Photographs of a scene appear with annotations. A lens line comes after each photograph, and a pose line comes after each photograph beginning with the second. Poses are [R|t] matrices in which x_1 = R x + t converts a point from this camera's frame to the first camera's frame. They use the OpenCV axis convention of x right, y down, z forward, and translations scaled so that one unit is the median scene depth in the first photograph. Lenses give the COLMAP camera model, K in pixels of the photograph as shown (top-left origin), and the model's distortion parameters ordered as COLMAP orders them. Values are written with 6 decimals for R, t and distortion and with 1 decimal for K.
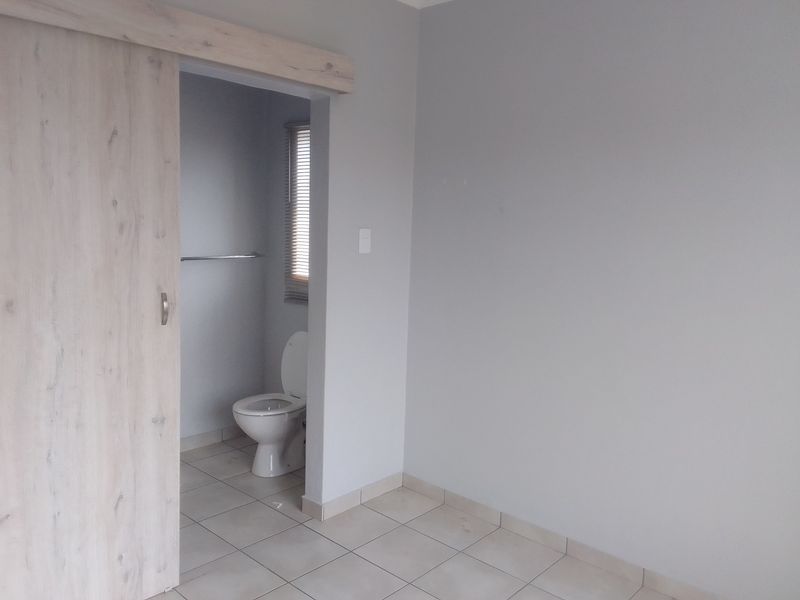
lens RADIAL K [[634.7, 0, 400.0], [0, 634.7, 300.0], [0, 0, 1]] dist [0.112095, -0.167938]
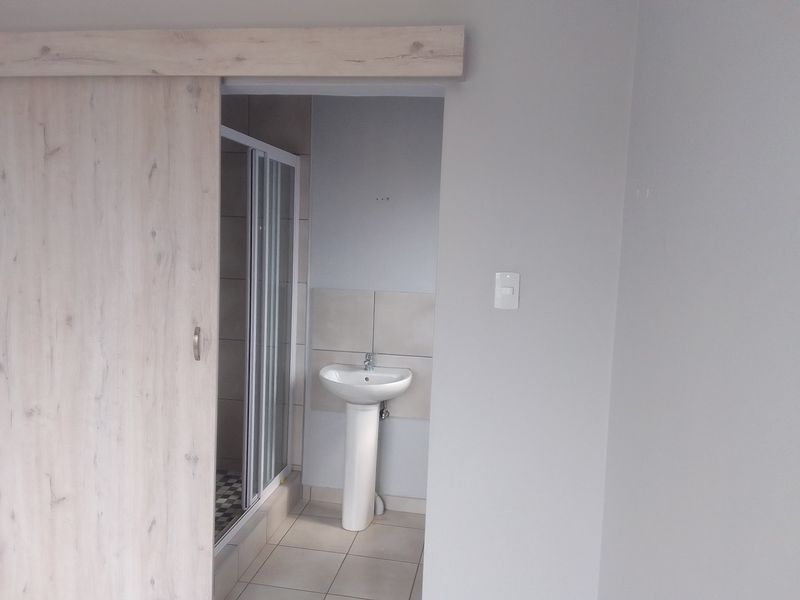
lens RADIAL K [[634.7, 0, 400.0], [0, 634.7, 300.0], [0, 0, 1]] dist [0.112095, -0.167938]
pose [[0.536088, 0.073584, -0.840949, 0.630776], [-0.132026, 0.991243, 0.002571, -0.098724], [0.833774, 0.109649, 0.541109, 0.770319]]
